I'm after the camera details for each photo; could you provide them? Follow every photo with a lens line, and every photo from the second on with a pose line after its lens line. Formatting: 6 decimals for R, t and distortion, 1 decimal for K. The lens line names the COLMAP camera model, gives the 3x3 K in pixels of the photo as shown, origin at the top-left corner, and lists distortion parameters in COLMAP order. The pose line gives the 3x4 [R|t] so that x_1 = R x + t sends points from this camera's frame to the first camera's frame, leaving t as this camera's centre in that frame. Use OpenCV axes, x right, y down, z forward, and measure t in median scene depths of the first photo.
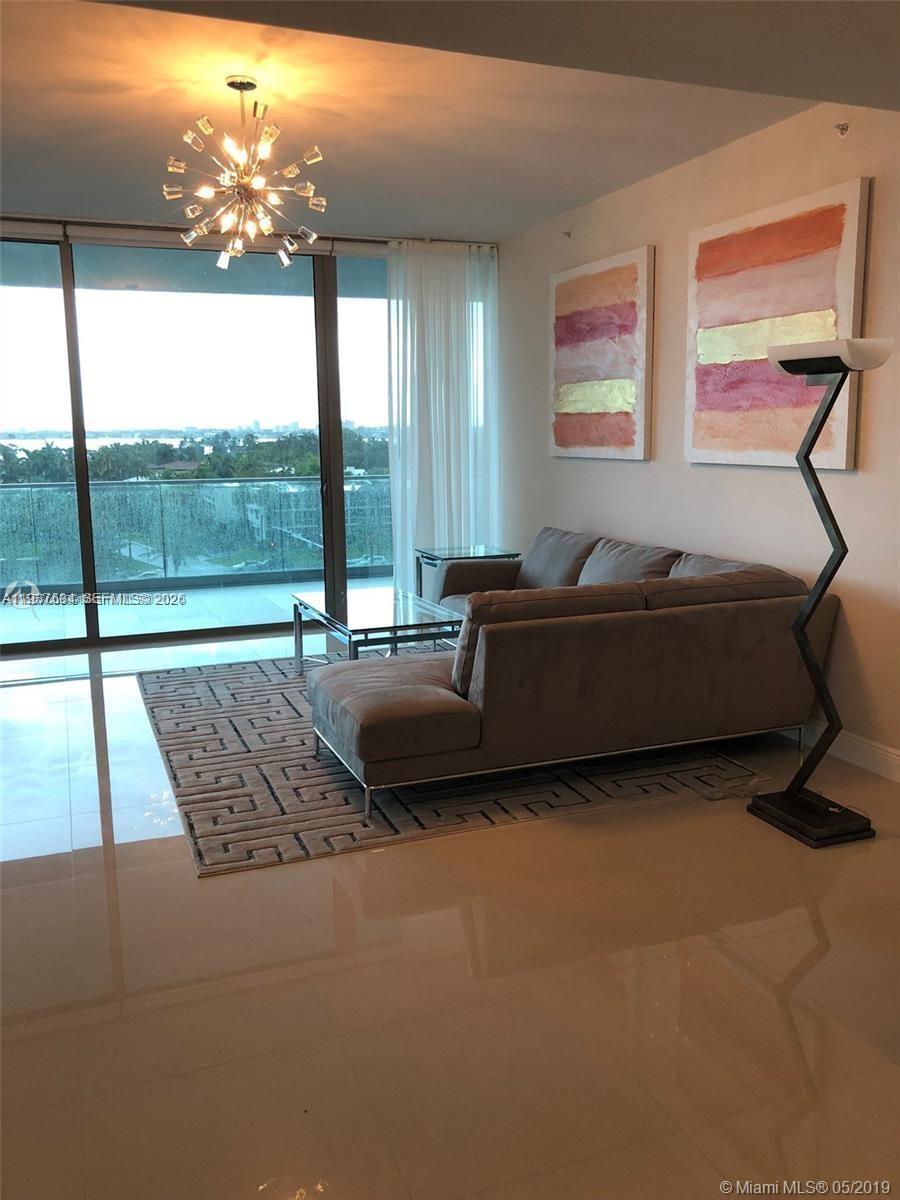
lens RADIAL K [[961.8, 0, 450.0], [0, 961.8, 600.0], [0, 0, 1]] dist [0.010519, 0.009367]
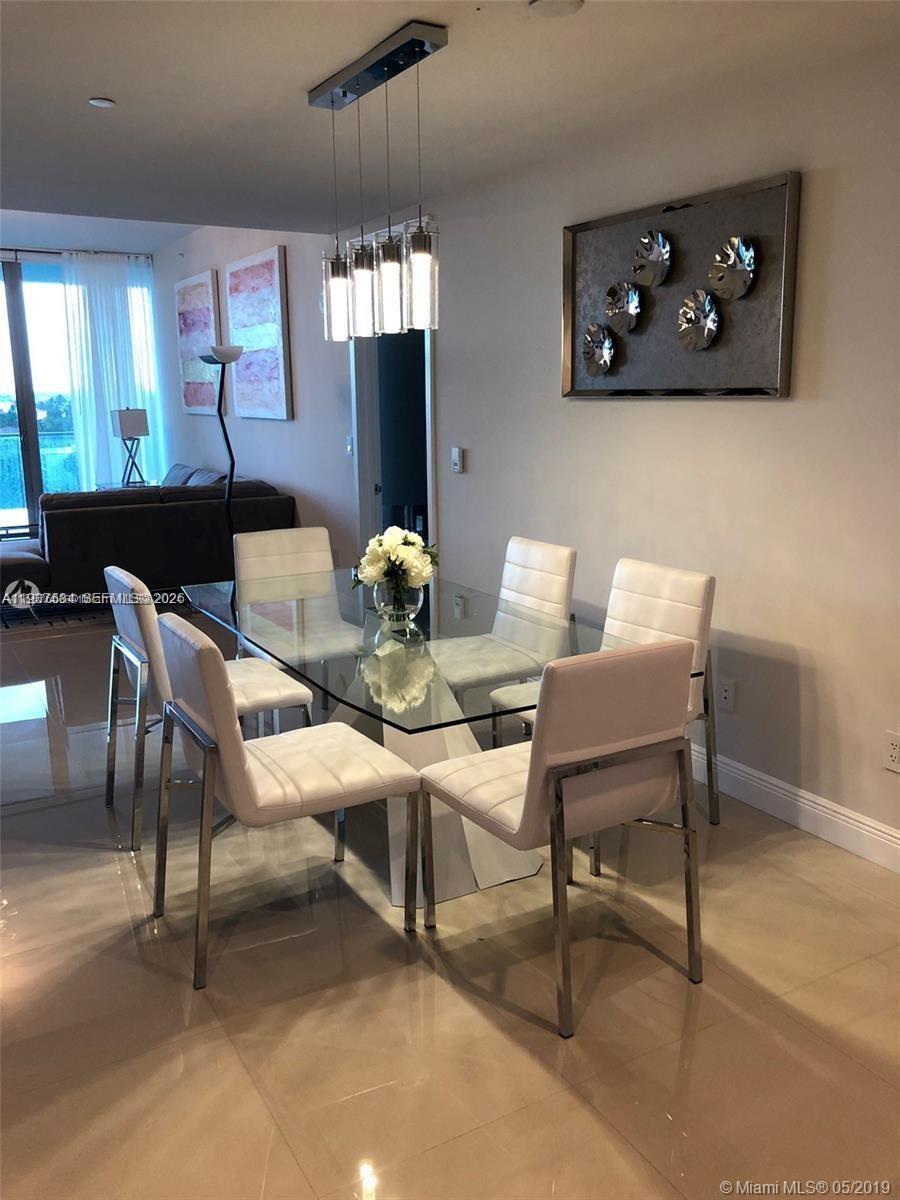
lens RADIAL K [[961.8, 0, 450.0], [0, 961.8, 600.0], [0, 0, 1]] dist [0.010519, 0.009367]
pose [[0.989397, -0.037102, 0.140420, 0.293868], [0.031717, 0.998680, 0.040398, 0.080263], [-0.141734, -0.035516, 0.989267, -0.467539]]
